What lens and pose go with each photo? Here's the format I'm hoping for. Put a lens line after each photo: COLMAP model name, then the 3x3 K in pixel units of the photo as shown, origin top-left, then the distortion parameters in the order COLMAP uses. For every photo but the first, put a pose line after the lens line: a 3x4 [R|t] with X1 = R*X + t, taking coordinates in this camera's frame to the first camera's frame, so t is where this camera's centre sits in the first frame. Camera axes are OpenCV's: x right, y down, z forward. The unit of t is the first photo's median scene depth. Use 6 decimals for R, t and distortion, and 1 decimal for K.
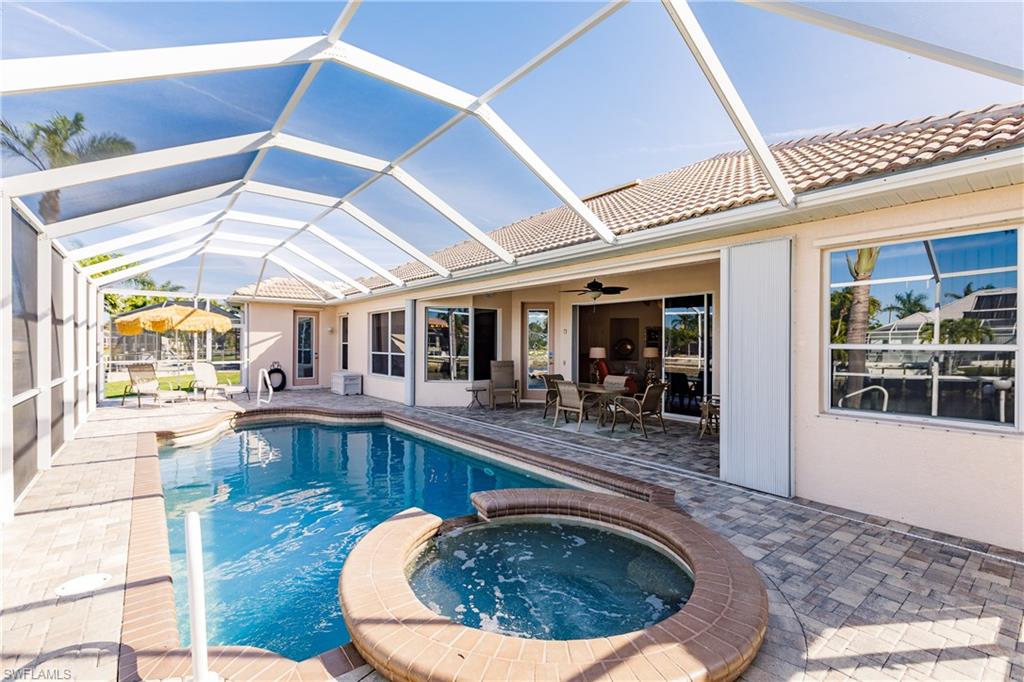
lens RADIAL K [[455.5, 0, 515.0], [0, 455.5, 342.3], [0, 0, 1]] dist [-0.000830, -0.001165]
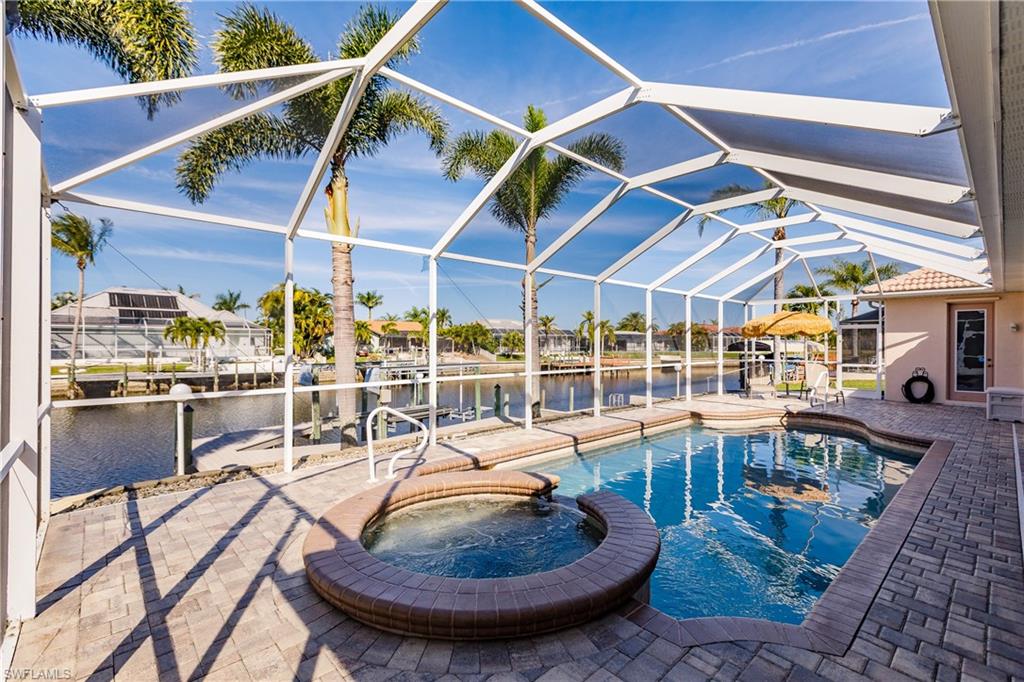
lens RADIAL K [[455.5, 0, 510.8], [0, 455.5, 342.5], [0, 0, 1]] dist [-0.000830, -0.001165]
pose [[0.069859, -0.003466, -0.997551, 0.258219], [-0.002248, 0.999991, -0.003632, 0.001427], [0.997554, 0.002496, 0.069851, 0.204962]]
